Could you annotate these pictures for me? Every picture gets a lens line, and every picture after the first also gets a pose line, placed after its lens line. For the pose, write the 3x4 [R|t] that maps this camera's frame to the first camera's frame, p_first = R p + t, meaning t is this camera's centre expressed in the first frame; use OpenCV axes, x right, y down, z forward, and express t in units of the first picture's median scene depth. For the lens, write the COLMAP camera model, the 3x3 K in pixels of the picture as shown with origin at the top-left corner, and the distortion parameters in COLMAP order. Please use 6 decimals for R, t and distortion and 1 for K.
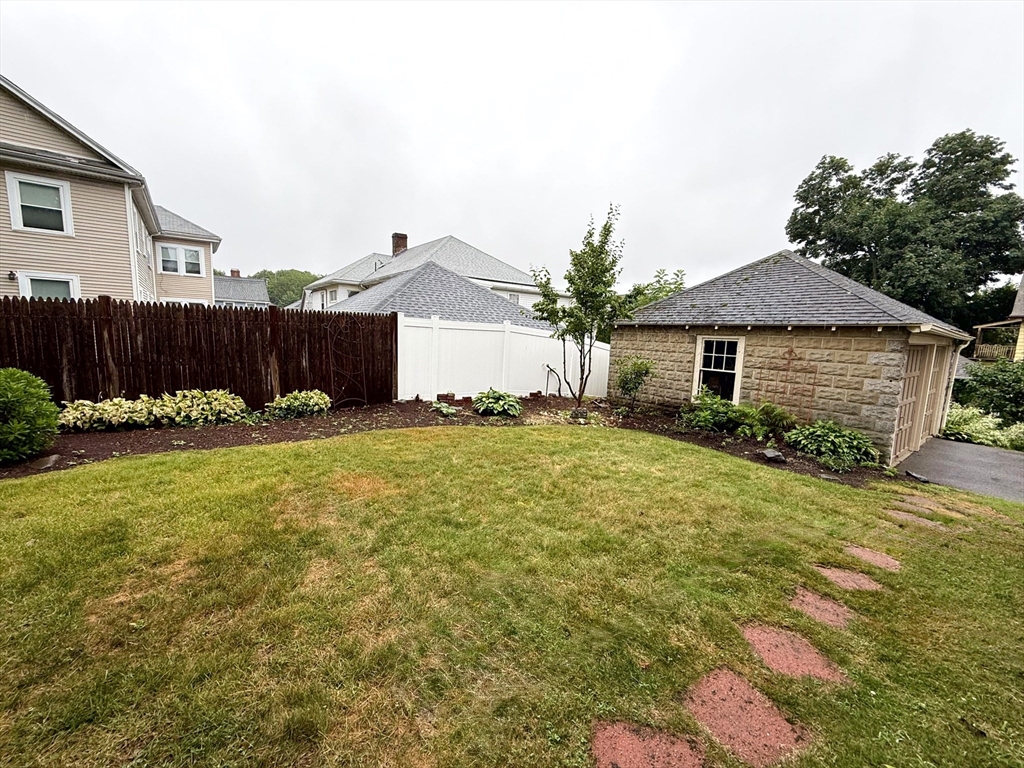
lens RADIAL K [[409.1, 0, 512.0], [0, 409.1, 384.0], [0, 0, 1]] dist [-0.000482, 0.000081]
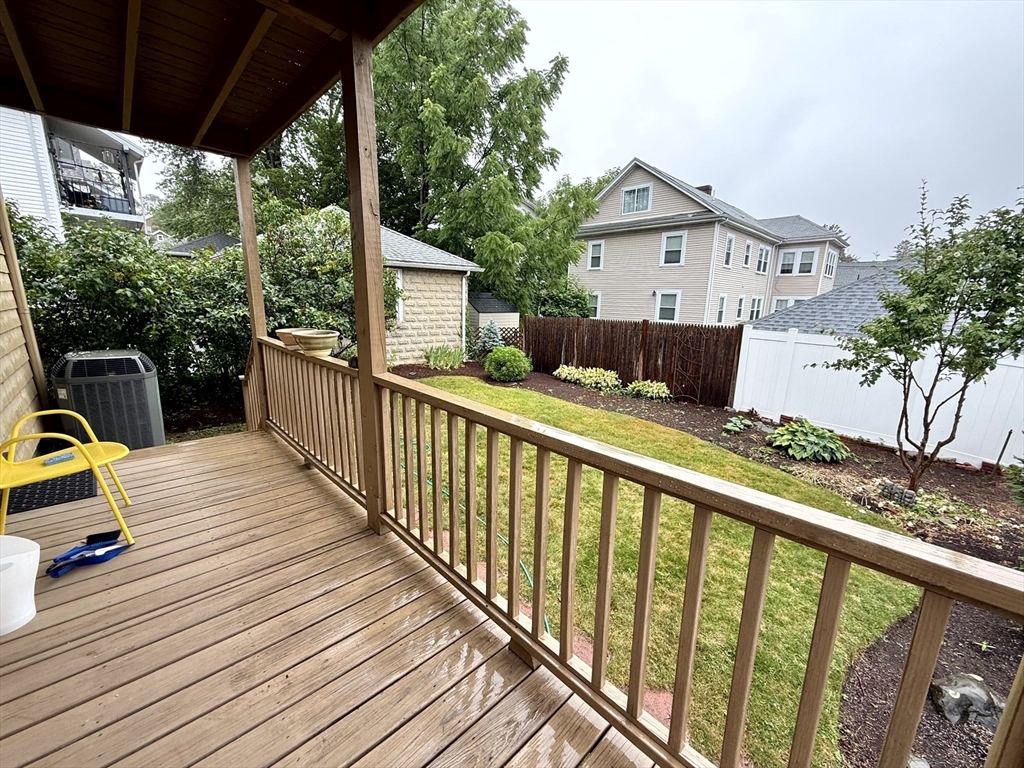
lens RADIAL K [[409.1, 0, 512.0], [0, 409.1, 384.0], [0, 0, 1]] dist [-0.000482, 0.000081]
pose [[0.118190, 0.174648, -0.977512, 0.681623], [-0.141864, 0.977283, 0.157454, -0.108336], [0.982805, 0.120064, 0.140281, 0.294285]]
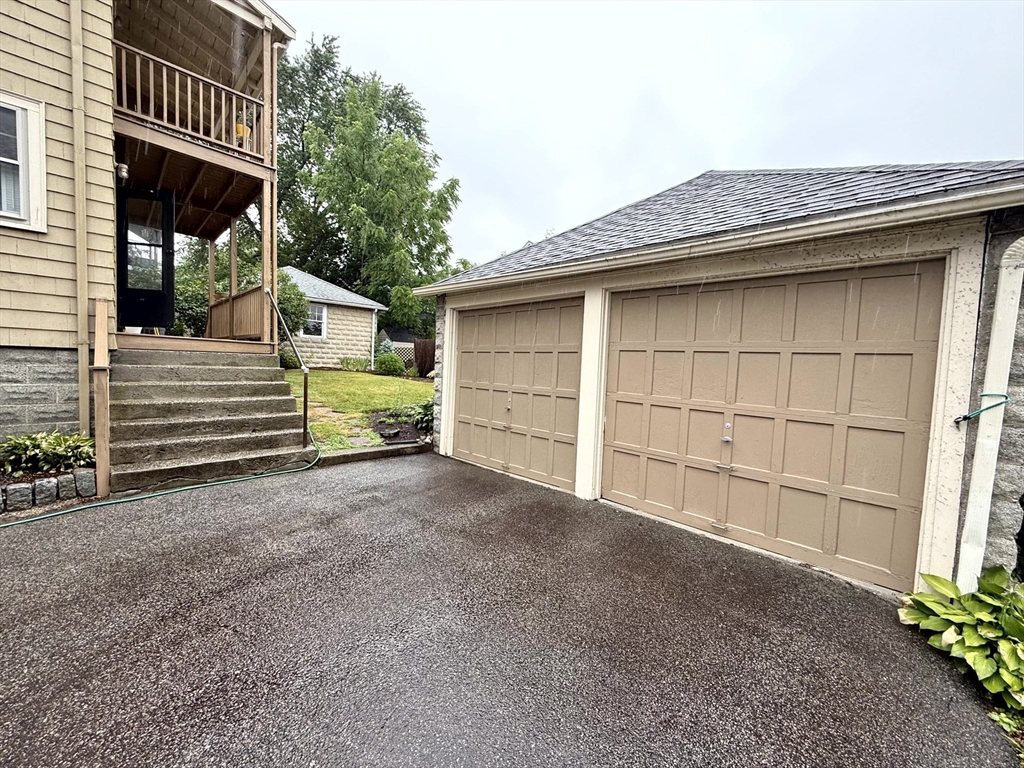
lens RADIAL K [[409.1, 0, 512.0], [0, 409.1, 384.0], [0, 0, 1]] dist [-0.000482, 0.000081]
pose [[0.133777, 0.021791, -0.990772, 1.404232], [-0.159352, 0.987222, 0.000197, 0.022407], [0.978116, 0.157855, 0.135540, 0.750344]]
